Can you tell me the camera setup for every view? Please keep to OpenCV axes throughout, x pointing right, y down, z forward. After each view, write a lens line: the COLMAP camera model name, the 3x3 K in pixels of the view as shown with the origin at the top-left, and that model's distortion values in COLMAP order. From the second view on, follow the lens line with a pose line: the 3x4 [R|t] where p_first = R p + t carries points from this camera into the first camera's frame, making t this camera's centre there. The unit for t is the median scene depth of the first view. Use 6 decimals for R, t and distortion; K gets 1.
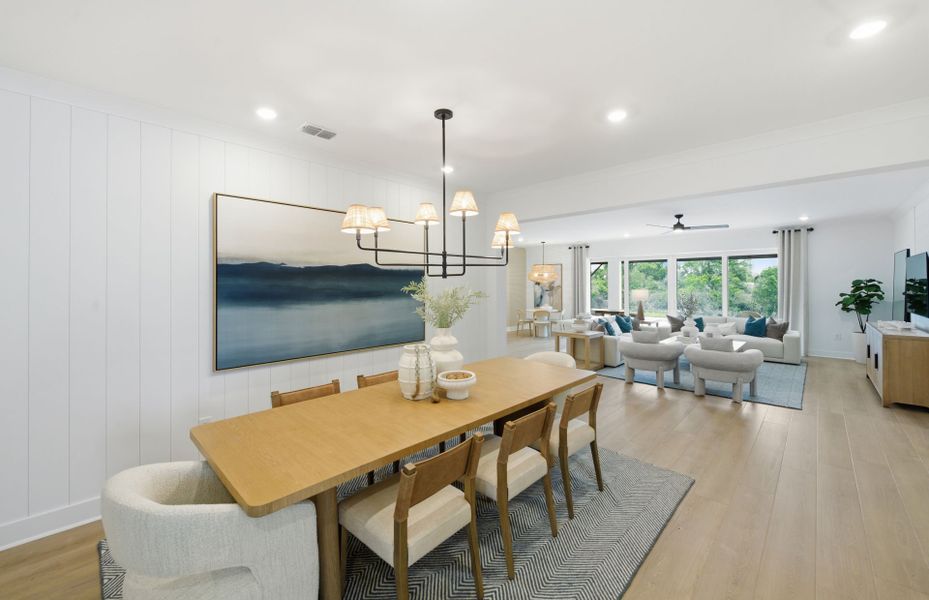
lens RADIAL K [[368.7, 0, 470.6], [0, 368.7, 282.8], [0, 0, 1]] dist [-0.000043, 0.000042]
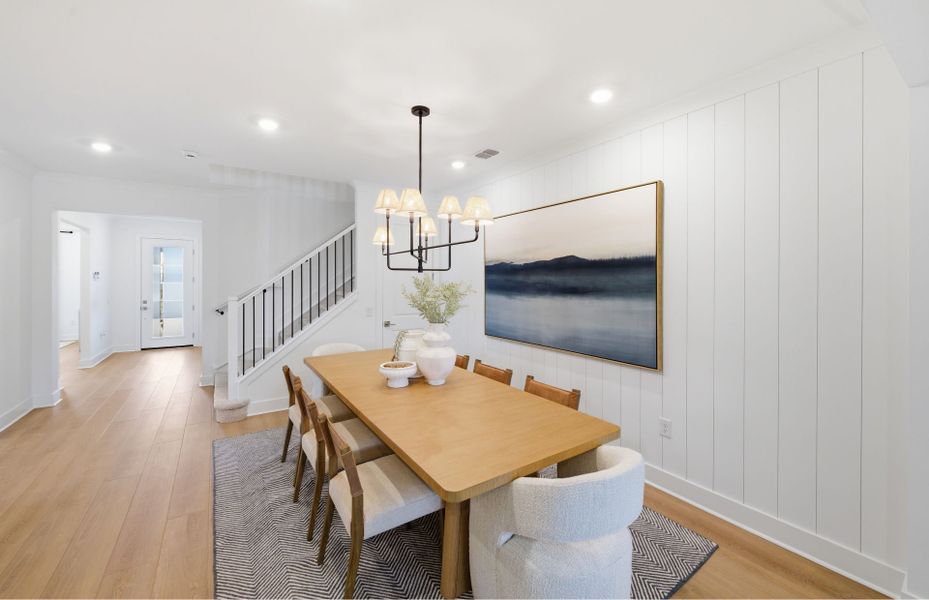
lens RADIAL K [[368.7, 0, 470.6], [0, 368.7, 282.8], [0, 0, 1]] dist [-0.000043, 0.000042]
pose [[-0.209242, 0.009810, -0.977815, 0.781564], [0.002998, 0.999951, 0.009390, 0.005600], [0.977859, -0.000967, -0.209261, 1.184086]]
